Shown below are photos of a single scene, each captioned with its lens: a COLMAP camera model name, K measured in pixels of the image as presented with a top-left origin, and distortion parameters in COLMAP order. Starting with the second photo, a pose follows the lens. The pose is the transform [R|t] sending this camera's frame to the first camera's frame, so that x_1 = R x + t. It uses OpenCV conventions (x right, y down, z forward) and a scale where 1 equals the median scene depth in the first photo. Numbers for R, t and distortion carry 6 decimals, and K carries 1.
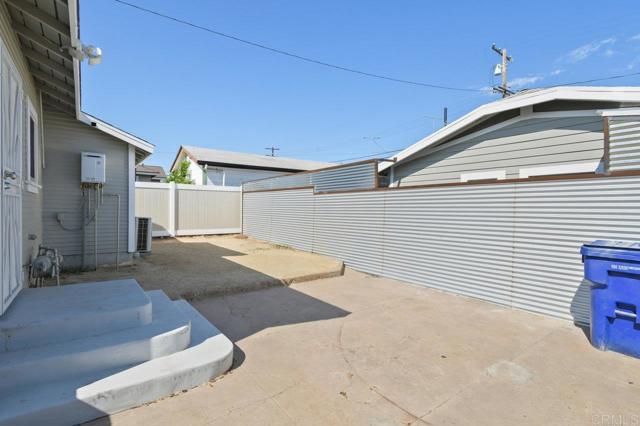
lens RADIAL K [[320.1, 0, 318.8], [0, 320.1, 214.3], [0, 0, 1]] dist [-0.003288, -0.001475]
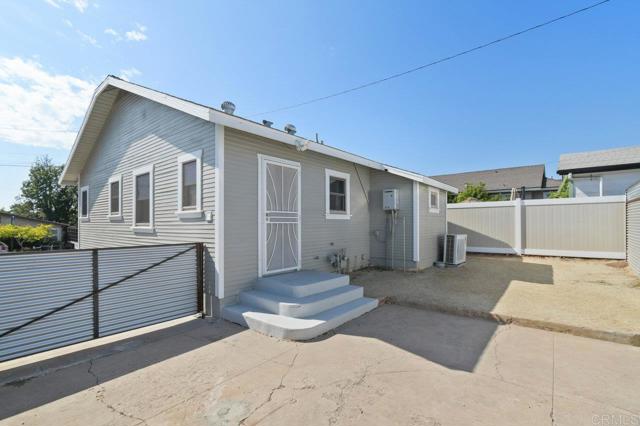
lens RADIAL K [[293.4, 0, 316.7], [0, 293.4, 215.5], [0, 0, 1]] dist [0.003053, -0.000220]
pose [[0.228716, -0.040173, -0.972664, 0.502761], [-0.008216, 0.999033, -0.043193, -0.011749], [0.973459, 0.017870, 0.228165, 0.365676]]
